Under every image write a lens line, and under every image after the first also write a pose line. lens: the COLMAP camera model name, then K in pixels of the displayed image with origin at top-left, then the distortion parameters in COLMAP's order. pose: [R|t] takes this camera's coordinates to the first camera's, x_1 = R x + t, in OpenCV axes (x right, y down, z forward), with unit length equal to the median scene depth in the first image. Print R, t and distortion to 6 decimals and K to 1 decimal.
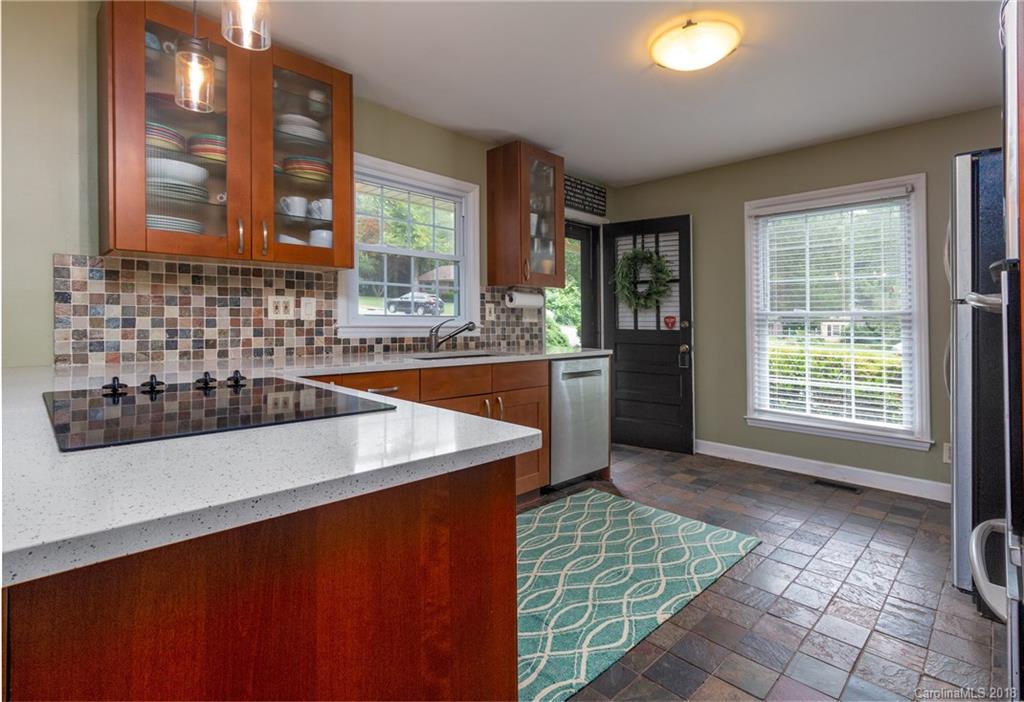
lens RADIAL K [[492.2, 0, 541.1], [0, 492.2, 319.1], [0, 0, 1]] dist [-0.003246, -0.000191]
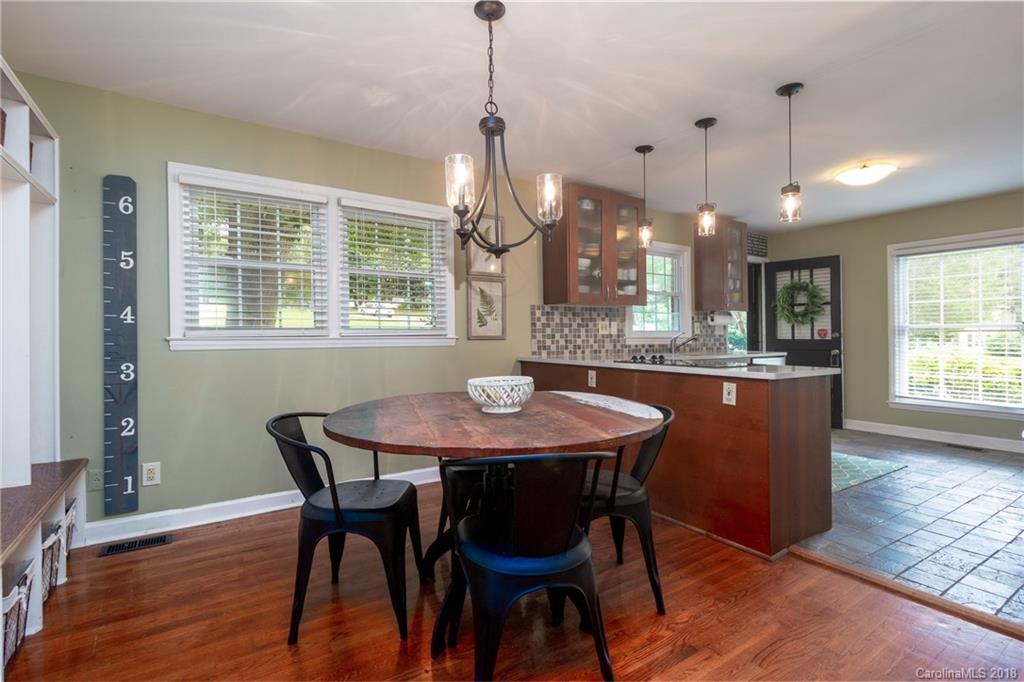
lens RADIAL K [[473.5, 0, 509.9], [0, 473.5, 343.0], [0, 0, 1]] dist [-0.001768, -0.000343]
pose [[0.970848, -0.006490, -0.239609, -0.319990], [0.011412, 0.999751, 0.019158, -0.002897], [0.239425, -0.021333, 0.970680, -0.583980]]
